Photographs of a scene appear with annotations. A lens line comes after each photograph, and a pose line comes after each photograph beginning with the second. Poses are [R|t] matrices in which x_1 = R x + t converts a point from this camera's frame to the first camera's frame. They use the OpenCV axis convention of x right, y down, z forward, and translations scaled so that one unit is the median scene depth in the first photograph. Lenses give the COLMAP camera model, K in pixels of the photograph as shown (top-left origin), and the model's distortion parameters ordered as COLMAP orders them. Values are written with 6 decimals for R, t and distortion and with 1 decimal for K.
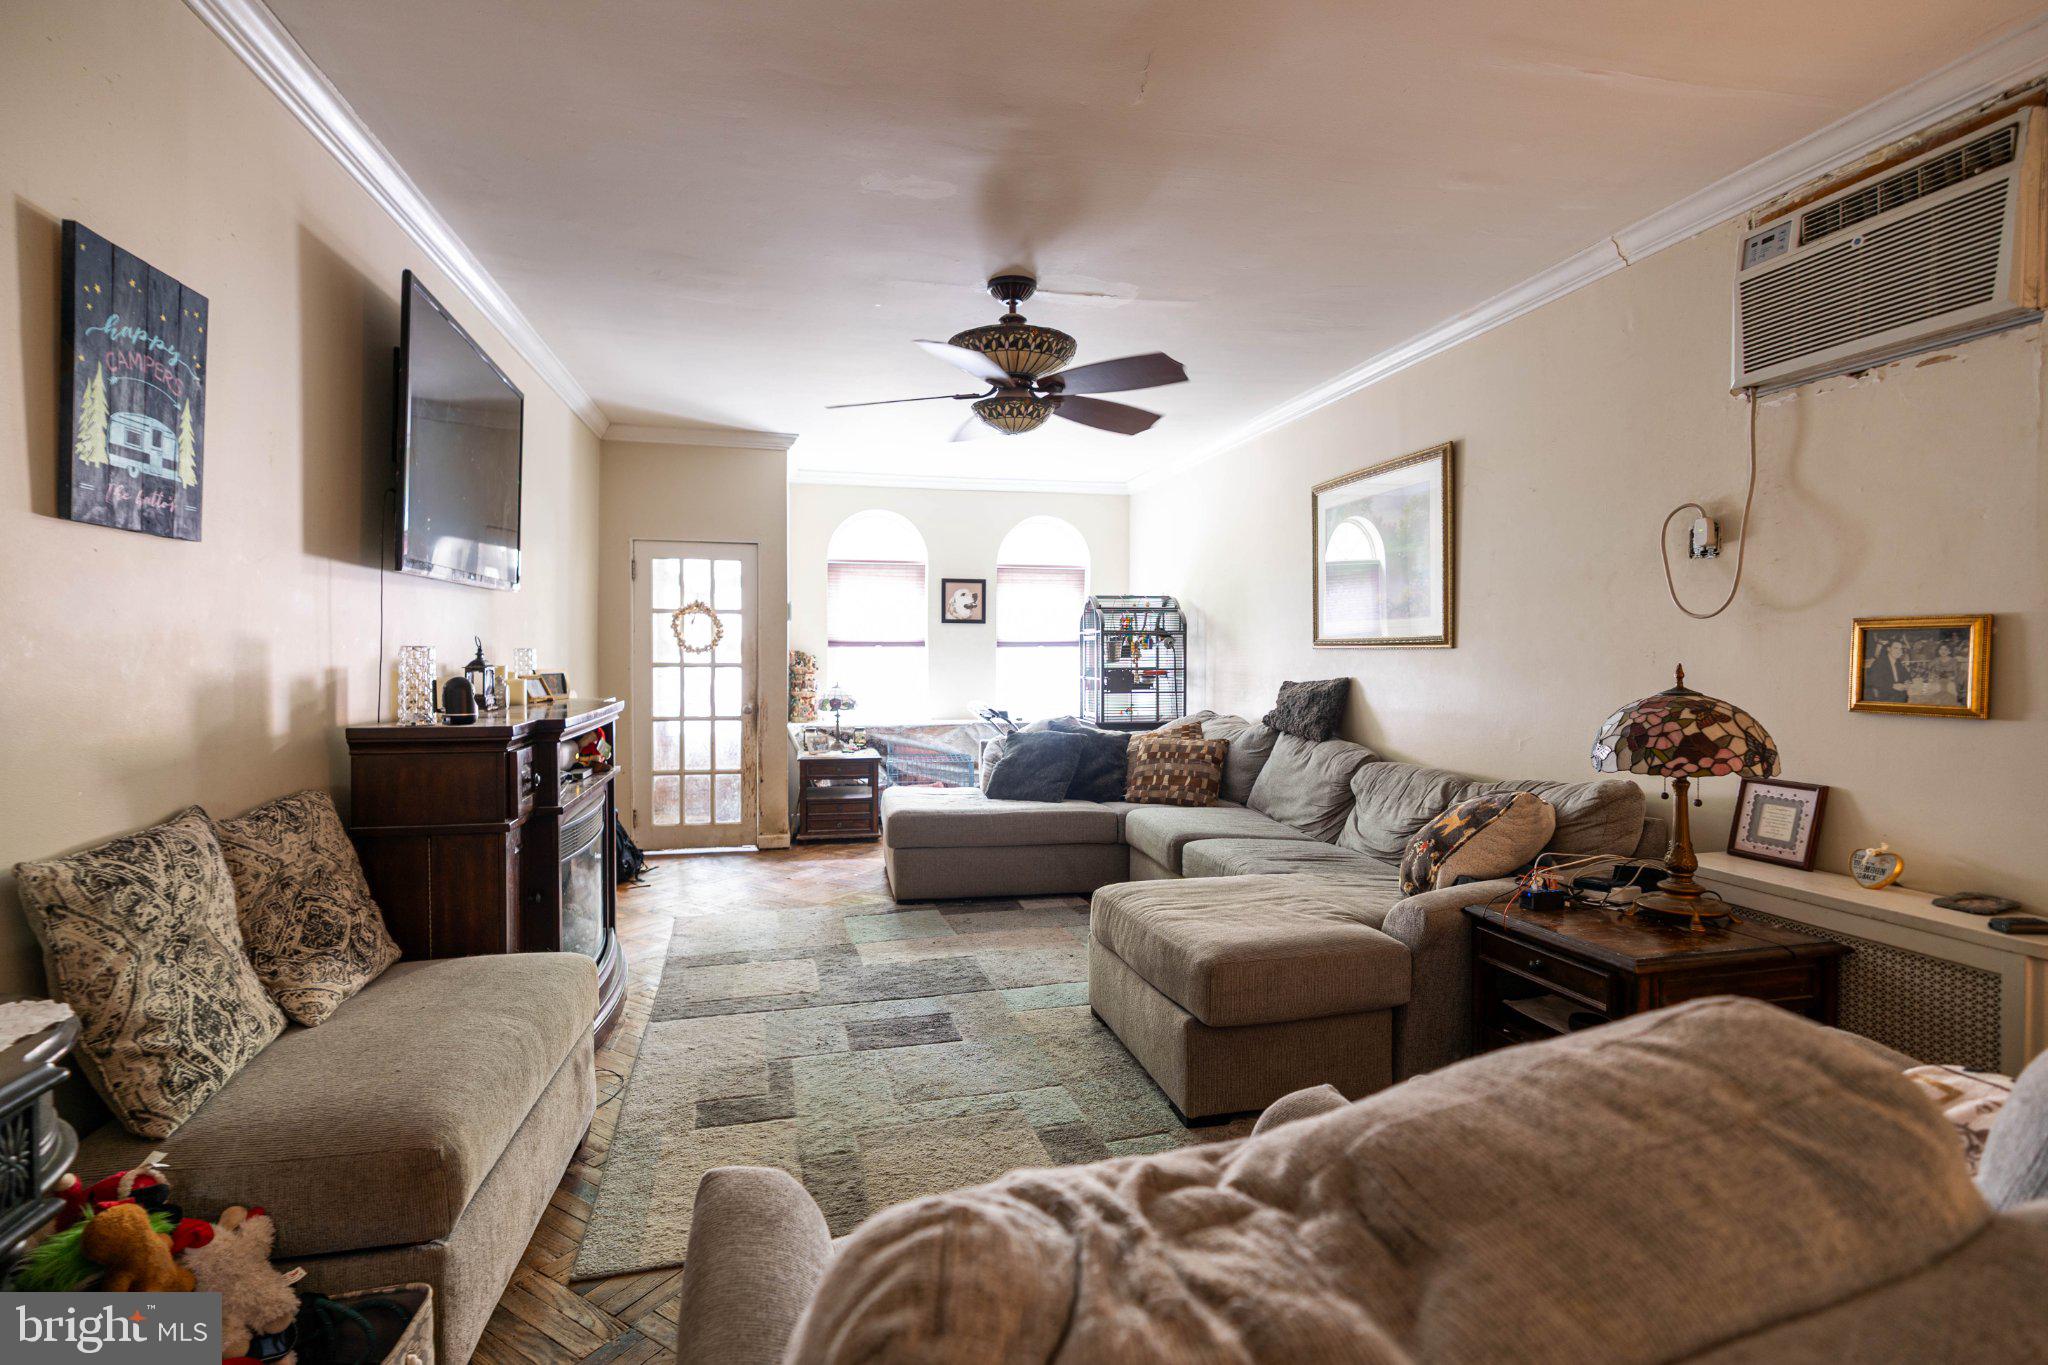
lens RADIAL K [[937.4, 0, 1007.3], [0, 937.4, 665.1], [0, 0, 1]] dist [-0.009988, 0.004441]
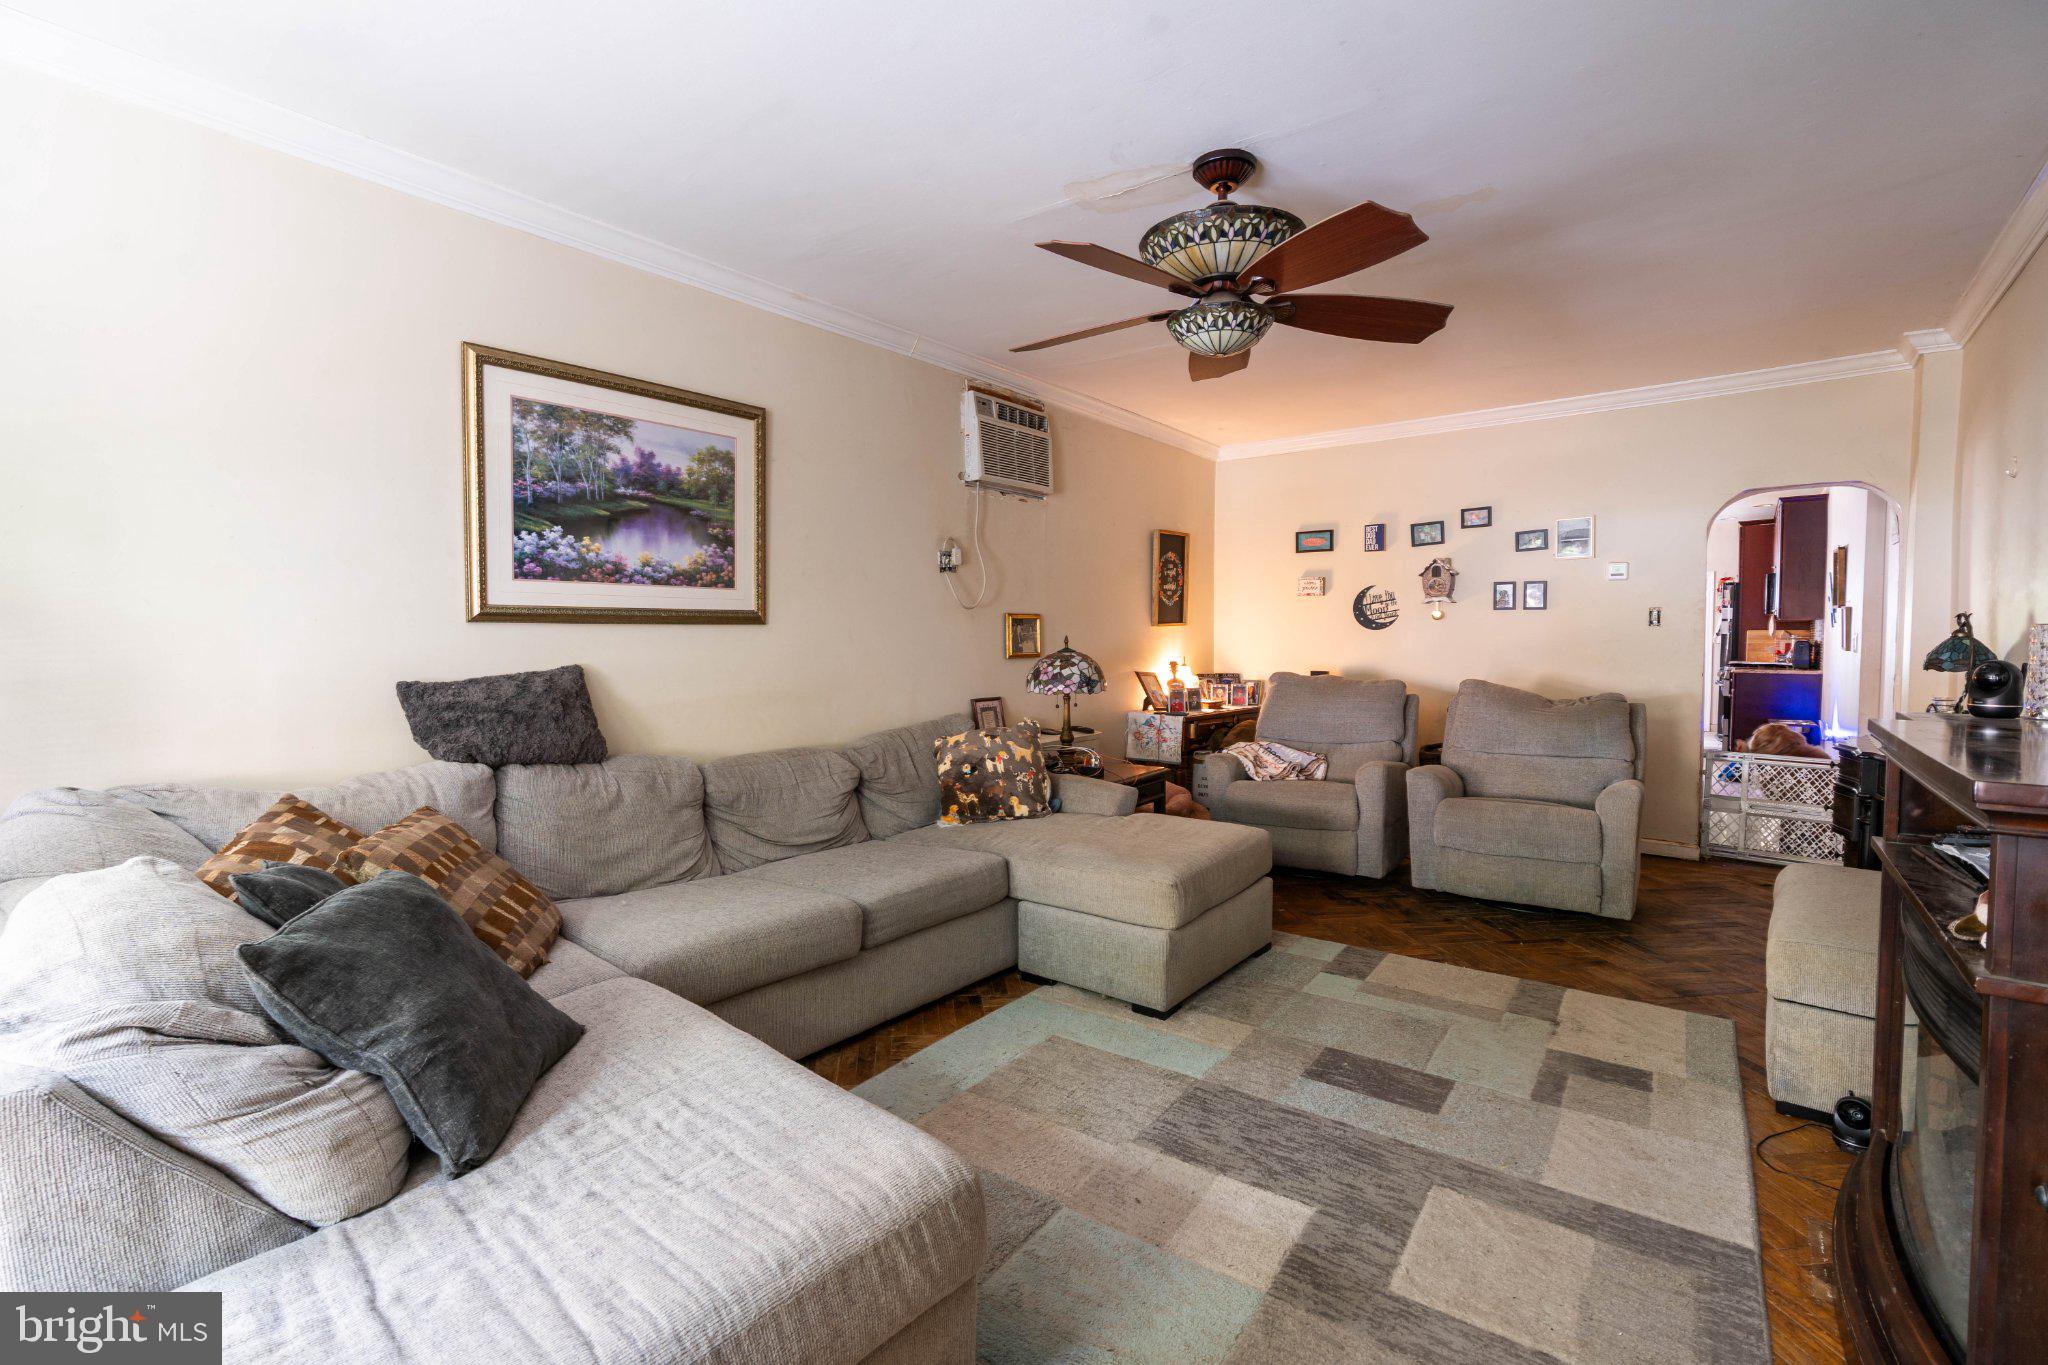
lens RADIAL K [[937.4, 0, 1019.2], [0, 937.4, 673.2], [0, 0, 1]] dist [-0.009988, 0.004441]
pose [[-0.638056, -0.030636, 0.769380, -0.717296], [0.008595, 0.998863, 0.046902, -0.016338], [-0.769942, 0.036538, -0.637067, 2.342926]]
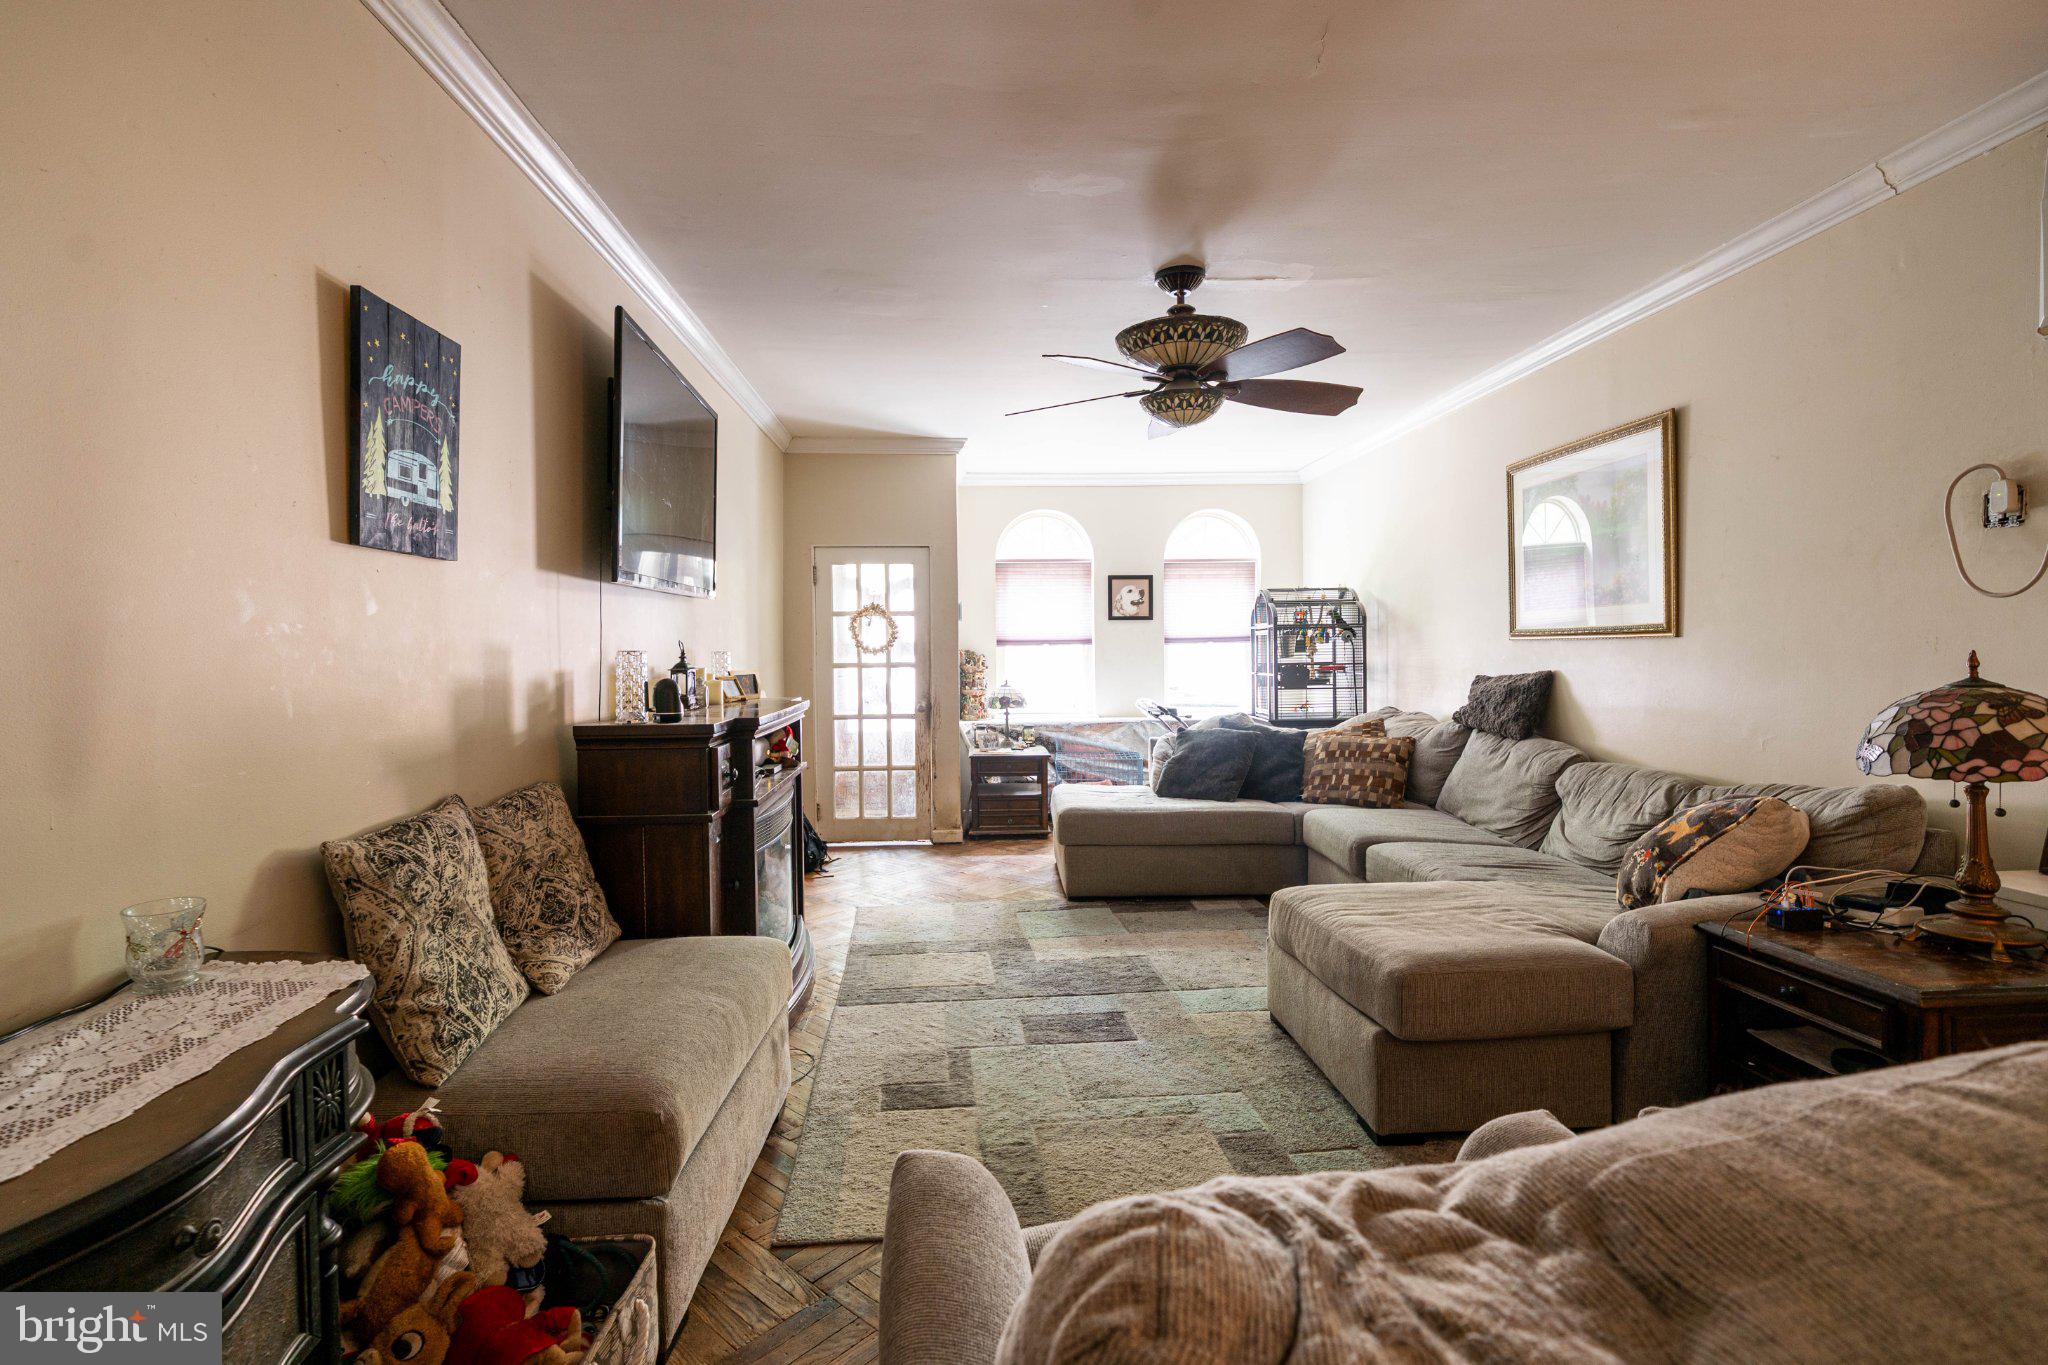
lens RADIAL K [[937.4, 0, 1005.7], [0, 937.4, 664.4], [0, 0, 1]] dist [-0.009988, 0.004441]
pose [[0.985273, -0.011440, -0.170607, -0.014472], [0.011752, 0.999931, 0.000815, 0.000016], [0.170586, -0.002807, 0.985339, -0.001290]]
